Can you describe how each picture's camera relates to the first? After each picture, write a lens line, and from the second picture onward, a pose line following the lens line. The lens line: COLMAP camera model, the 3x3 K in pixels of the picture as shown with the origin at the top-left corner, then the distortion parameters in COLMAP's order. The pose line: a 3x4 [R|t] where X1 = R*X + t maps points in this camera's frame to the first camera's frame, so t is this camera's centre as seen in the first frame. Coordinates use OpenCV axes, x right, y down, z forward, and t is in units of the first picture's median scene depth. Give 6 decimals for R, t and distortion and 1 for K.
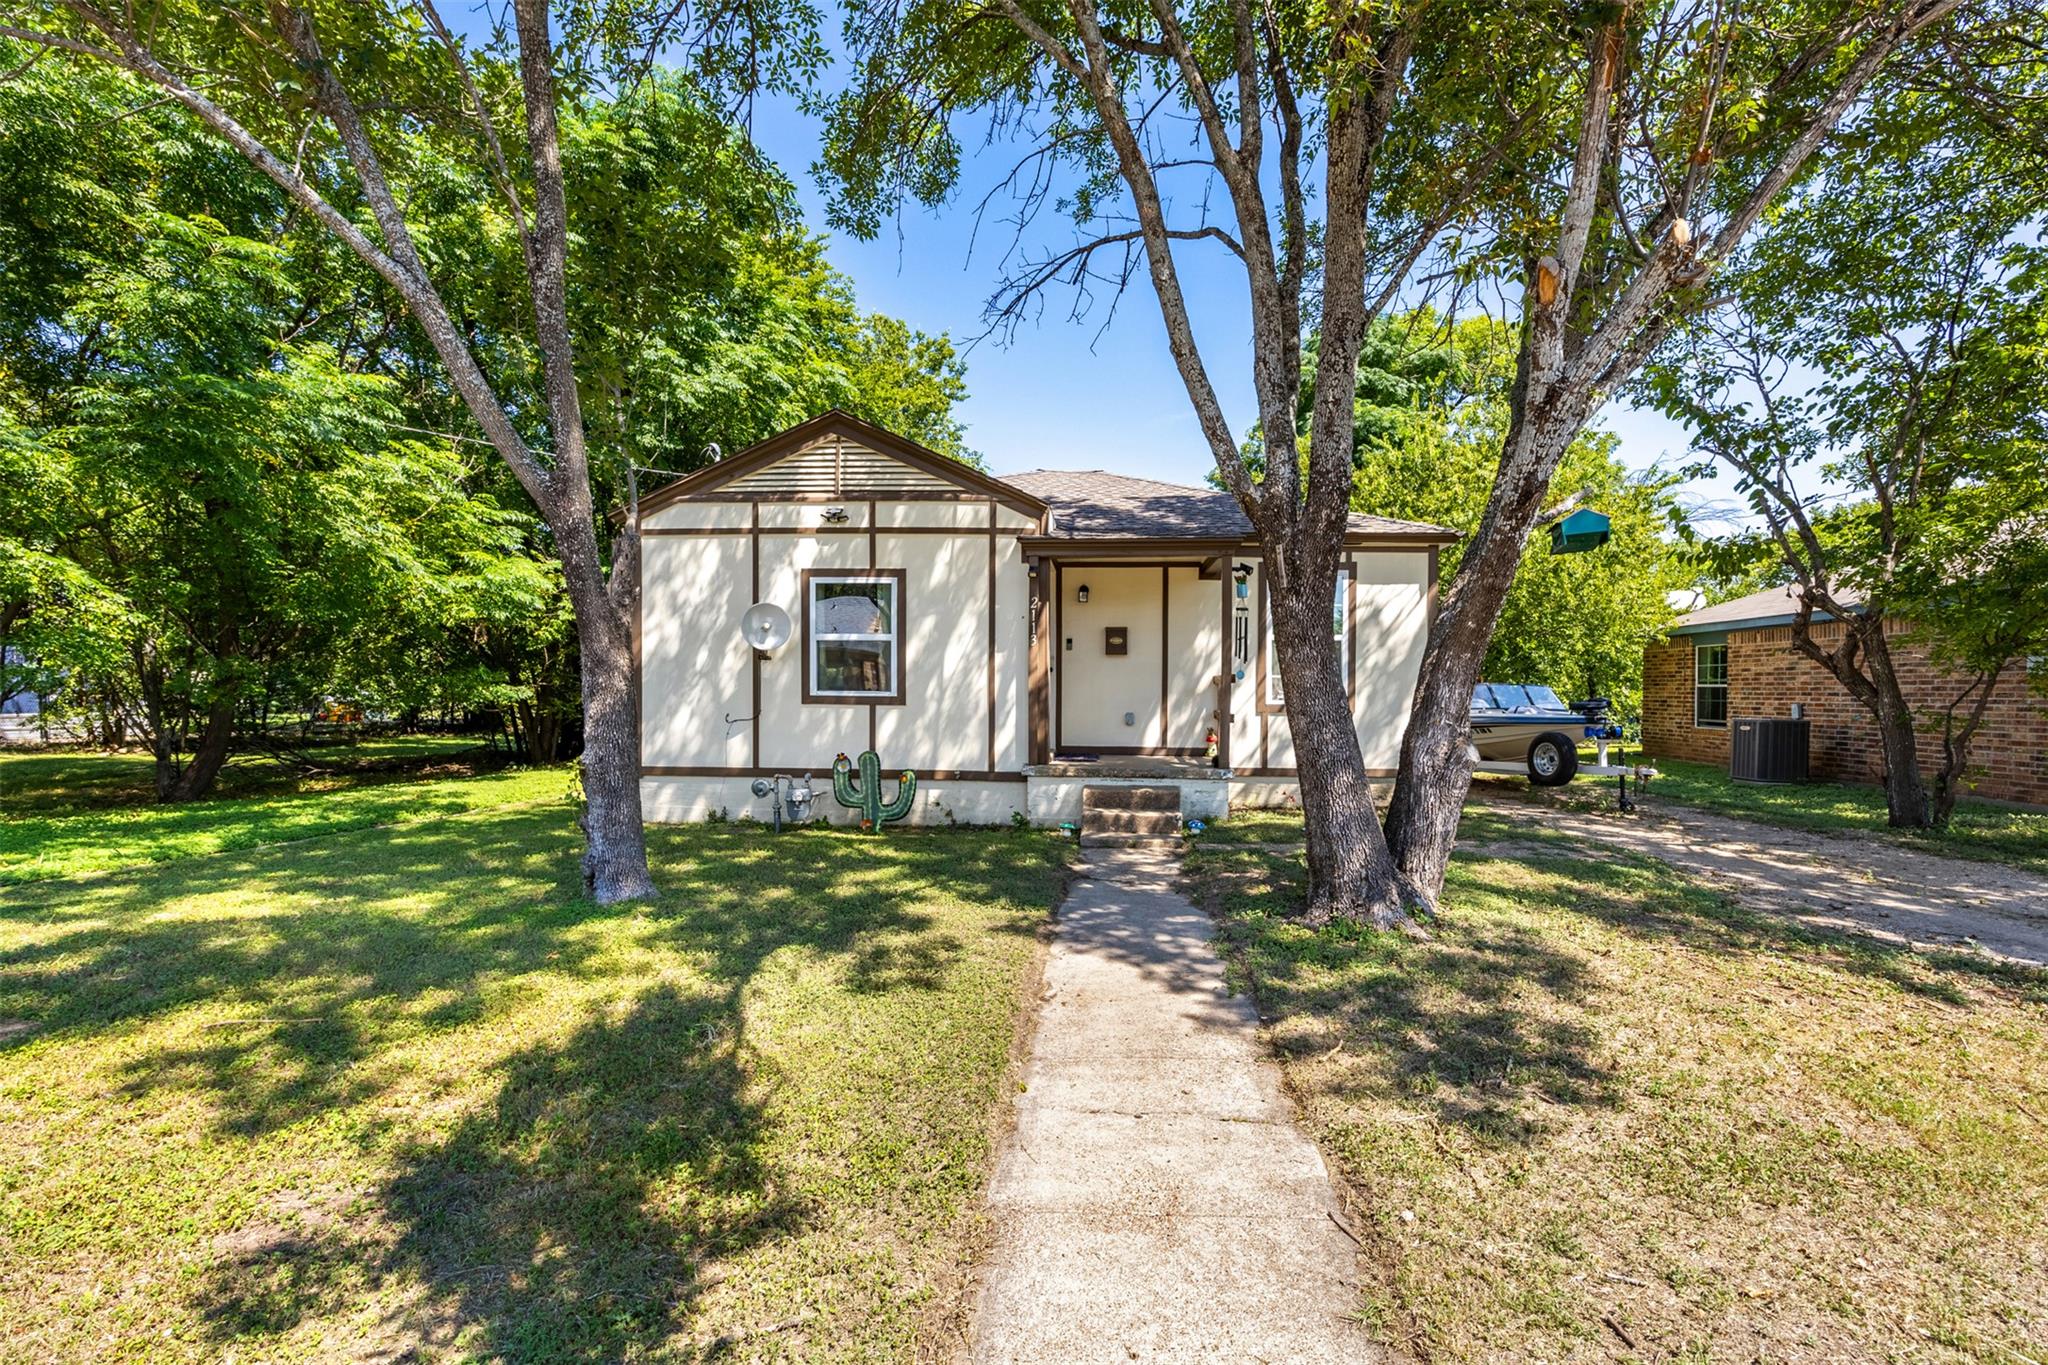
lens RADIAL K [[824.5, 0, 1018.1], [0, 824.5, 691.8], [0, 0, 1]] dist [-0.003977, -0.000010]
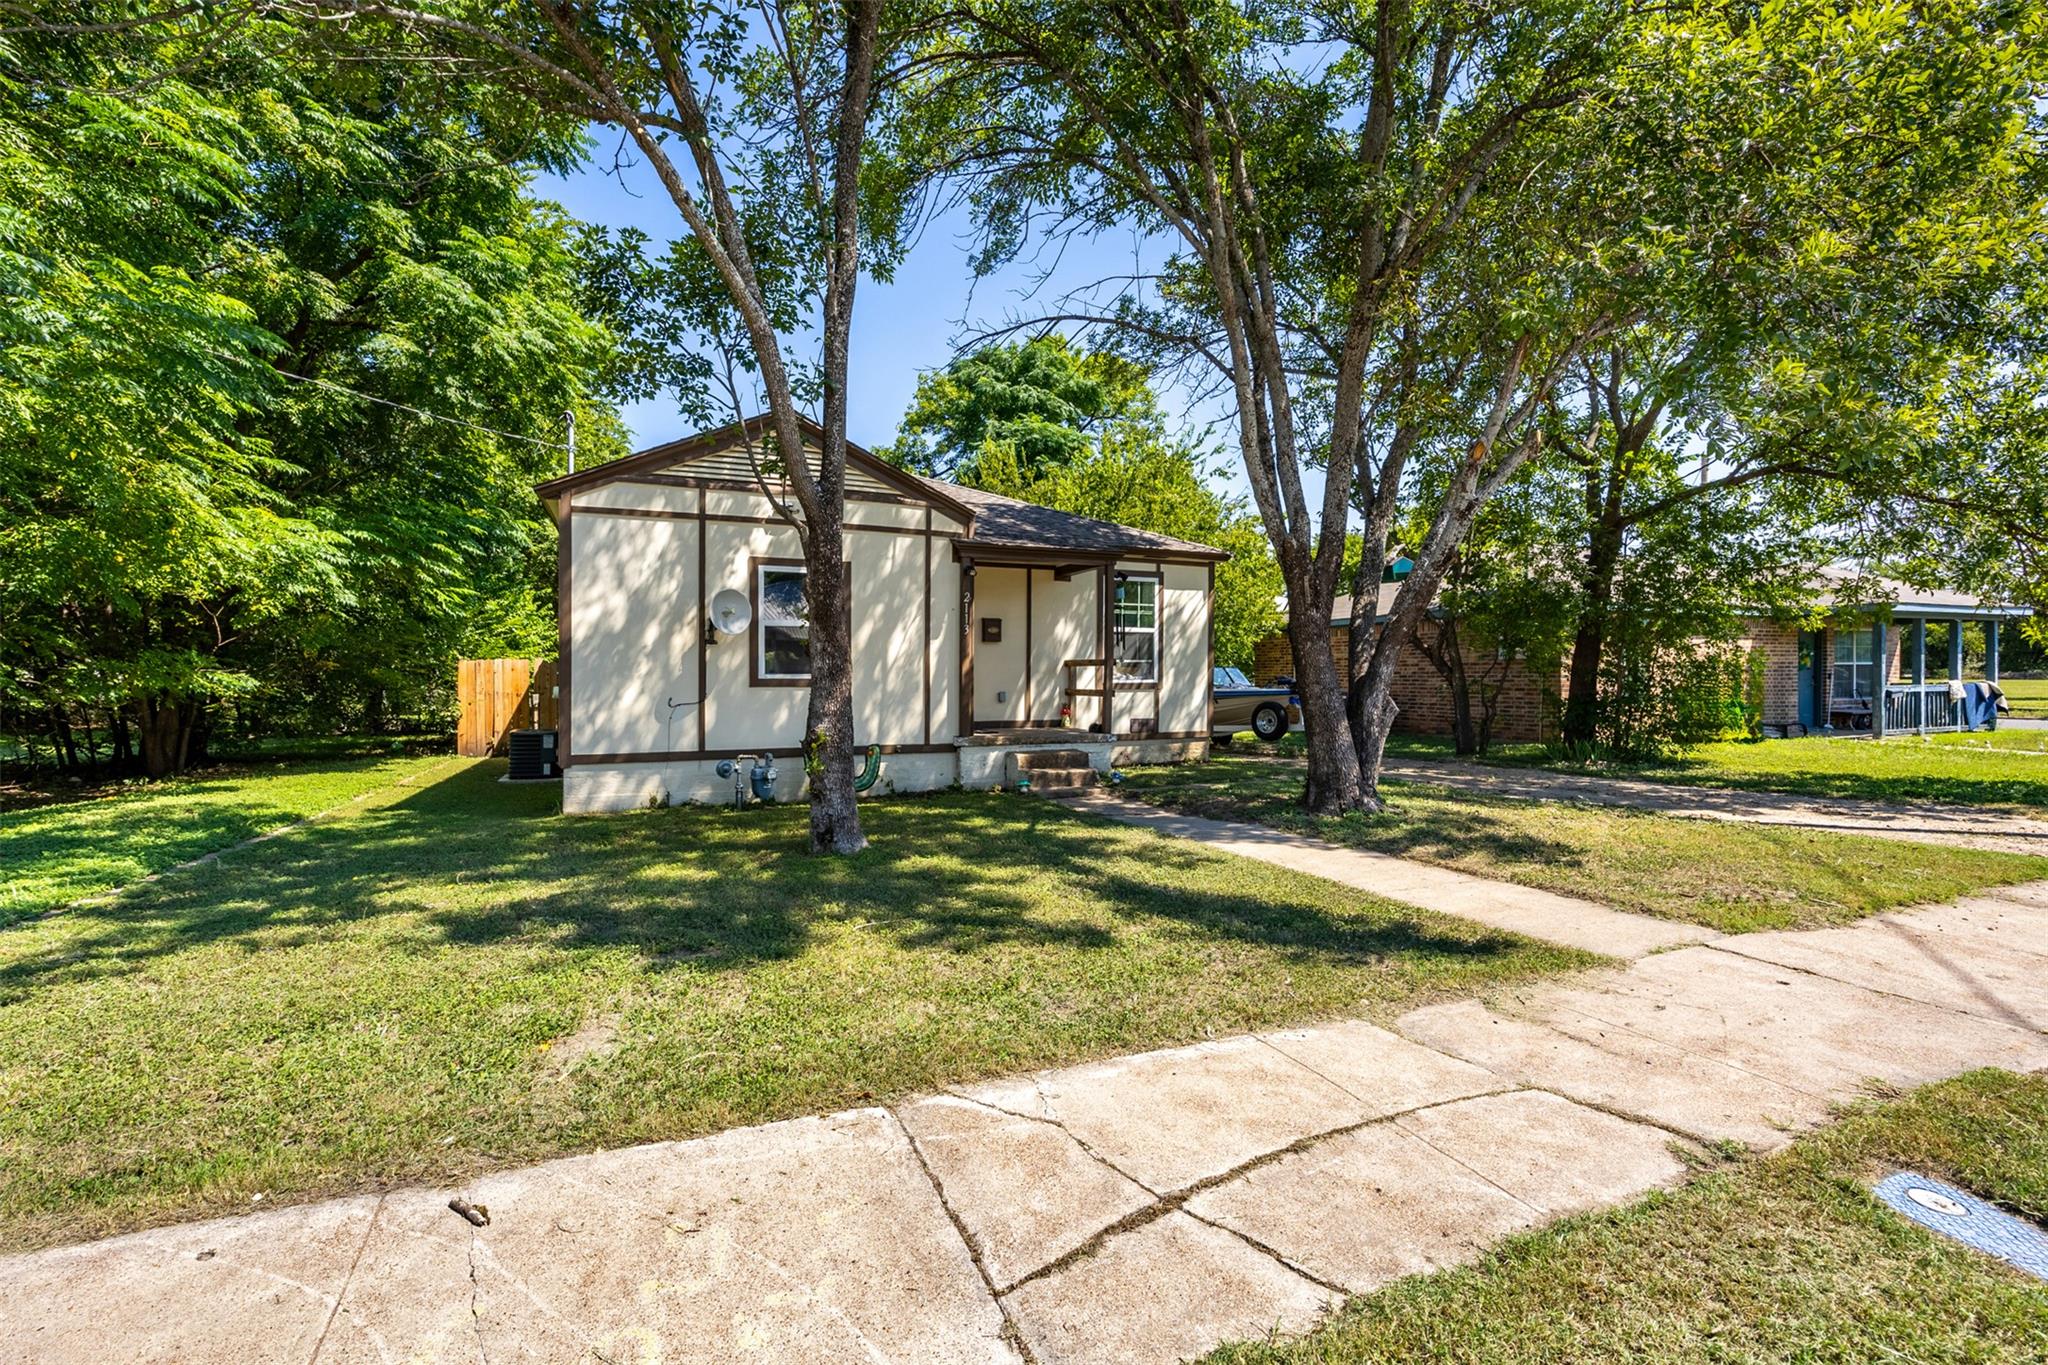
lens RADIAL K [[824.5, 0, 1037.1], [0, 824.5, 670.7], [0, 0, 1]] dist [-0.003977, -0.000010]
pose [[0.901364, -0.004296, 0.433040, -0.386845], [0.007091, 0.999963, -0.004841, 0.002113], [-0.433003, 0.007434, 0.901362, -0.088589]]
